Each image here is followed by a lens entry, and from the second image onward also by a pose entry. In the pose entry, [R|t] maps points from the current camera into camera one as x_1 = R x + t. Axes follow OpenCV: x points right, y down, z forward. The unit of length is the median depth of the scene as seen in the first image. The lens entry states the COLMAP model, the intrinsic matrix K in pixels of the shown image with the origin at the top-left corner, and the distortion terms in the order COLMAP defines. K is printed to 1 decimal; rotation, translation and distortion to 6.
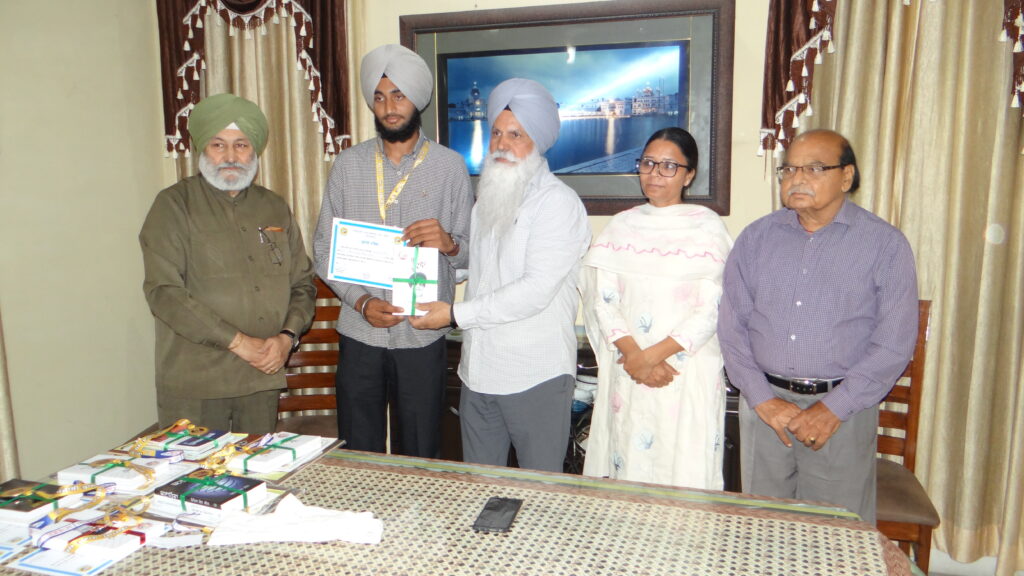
lens RADIAL K [[838.9, 0, 499.4], [0, 838.9, 292.1], [0, 0, 1]] dist [-0.009577, -0.008575]
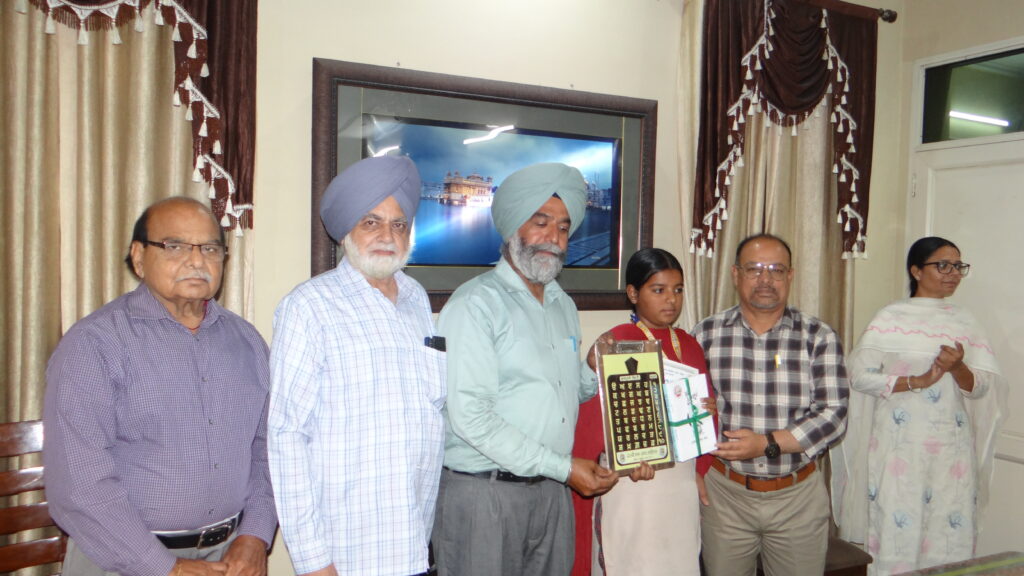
lens RADIAL K [[838.9, 0, 517.0], [0, 838.9, 287.6], [0, 0, 1]] dist [-0.009577, -0.008575]
pose [[0.706411, -0.001442, 0.707800, -0.619851], [0.072133, 0.994938, -0.069965, -0.060523], [-0.704117, 0.100480, 0.702939, 0.408838]]
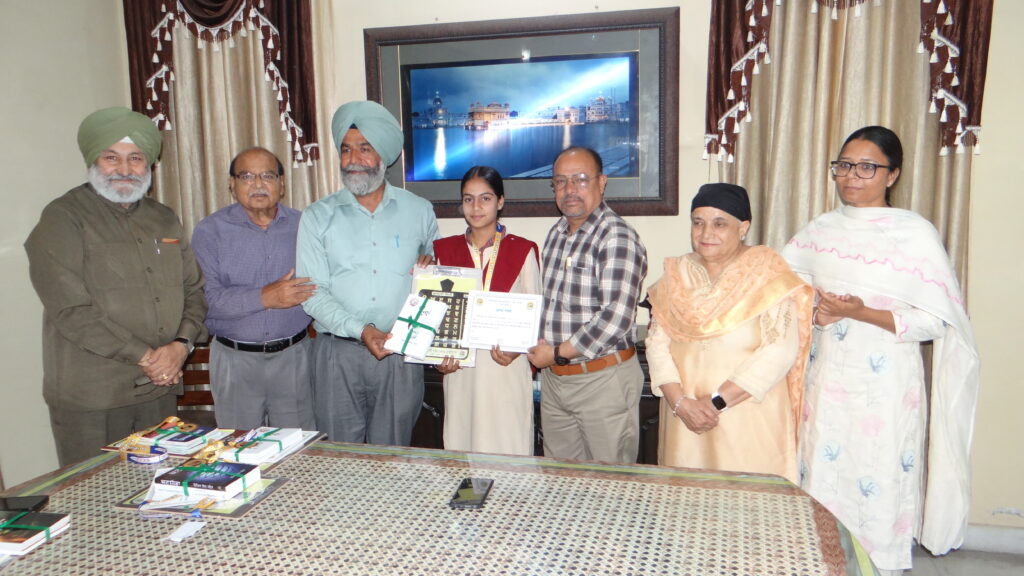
lens RADIAL K [[838.9, 0, 504.1], [0, 838.9, 292.7], [0, 0, 1]] dist [-0.009577, -0.008575]
pose [[0.998319, -0.020374, 0.054261, -0.008736], [0.020289, 0.999792, 0.002111, 0.001103], [-0.054293, -0.001007, 0.998525, -0.062763]]
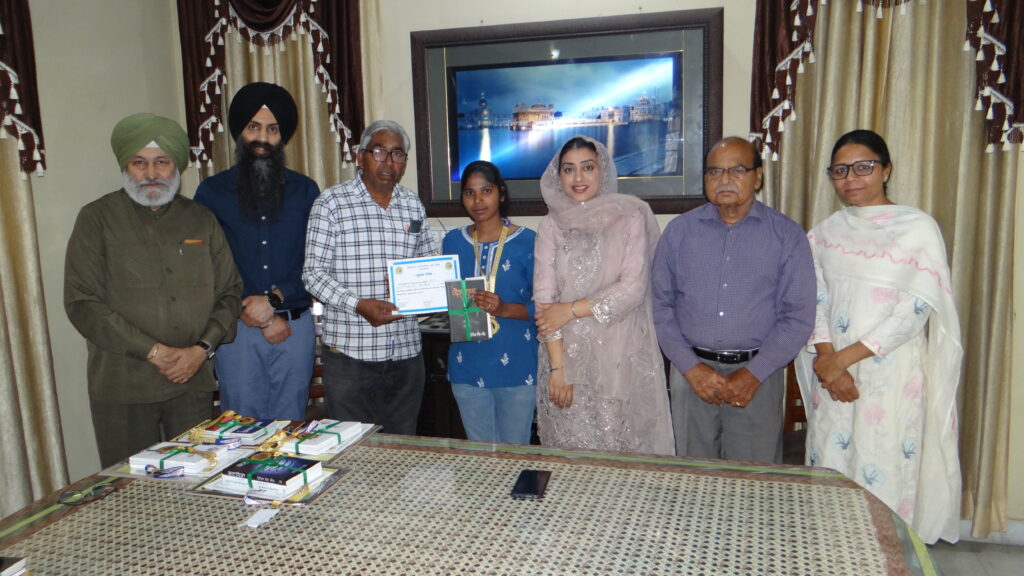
lens RADIAL K [[838.9, 0, 500.0], [0, 838.9, 290.3], [0, 0, 1]] dist [-0.009577, -0.008575]
pose [[0.999559, -0.021212, 0.020785, -0.039649], [0.021175, 0.999774, 0.001980, 0.000553], [-0.020823, -0.001539, 0.999782, -0.084353]]
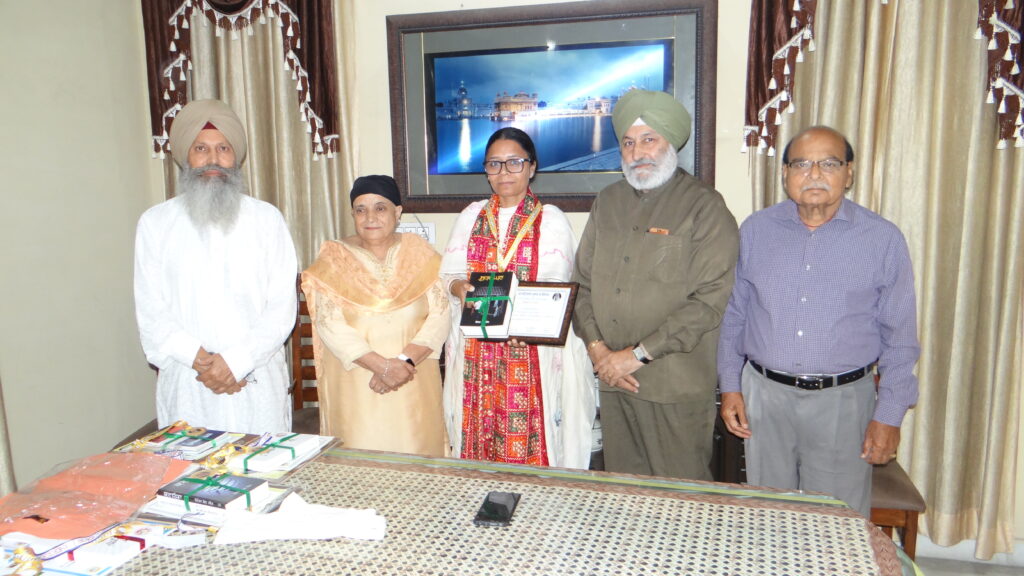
lens RADIAL K [[838.9, 0, 500.8], [0, 838.9, 291.4], [0, 0, 1]] dist [-0.009577, -0.008575]
pose [[0.999610, -0.013212, 0.024613, -0.012315], [0.013018, 0.999883, 0.008042, -0.005579], [-0.024717, -0.007719, 0.999665, -0.014560]]
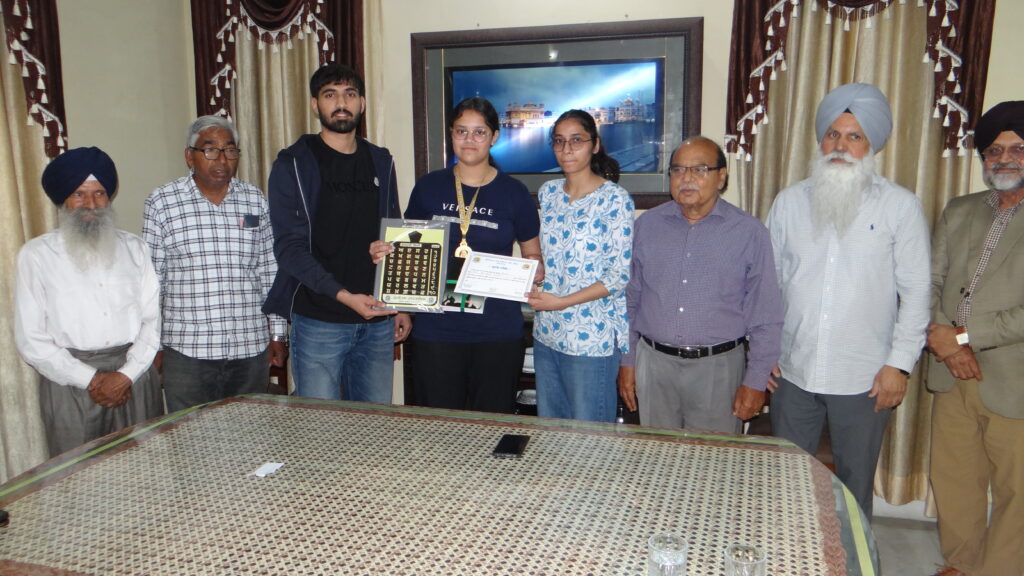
lens RADIAL K [[838.9, 0, 499.7], [0, 838.9, 291.7], [0, 0, 1]] dist [-0.009577, -0.008575]
pose [[0.999688, -0.001583, 0.024943, -0.032127], [0.001484, 0.999991, 0.003971, 0.019143], [-0.024949, -0.003933, 0.999681, -0.163643]]
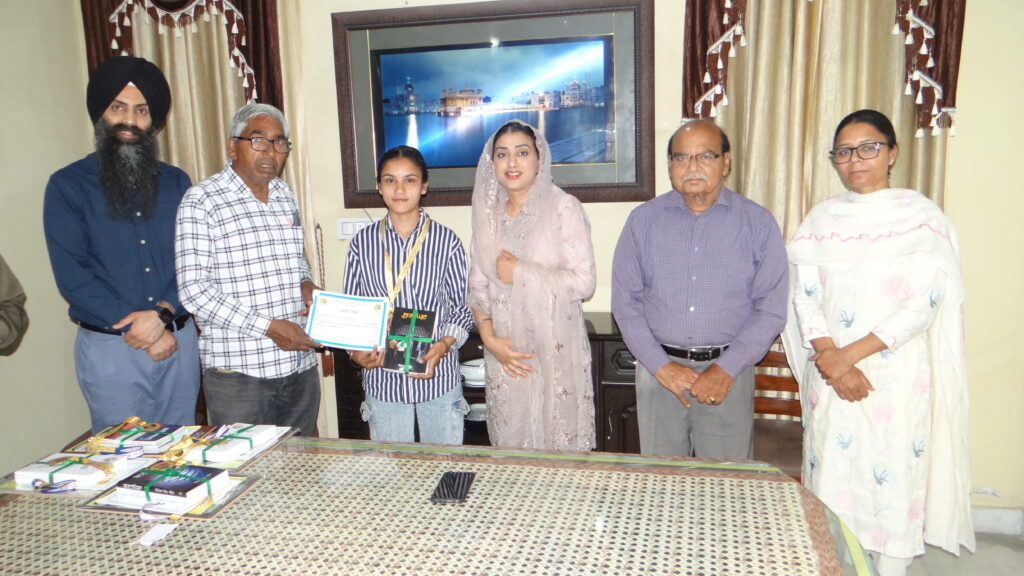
lens RADIAL K [[838.9, 0, 507.8], [0, 838.9, 294.8], [0, 0, 1]] dist [-0.009577, -0.008575]
pose [[0.995060, -0.036690, 0.092249, -0.014127], [0.035280, 0.999235, 0.016875, 0.003077], [-0.092797, -0.013537, 0.995593, -0.042954]]
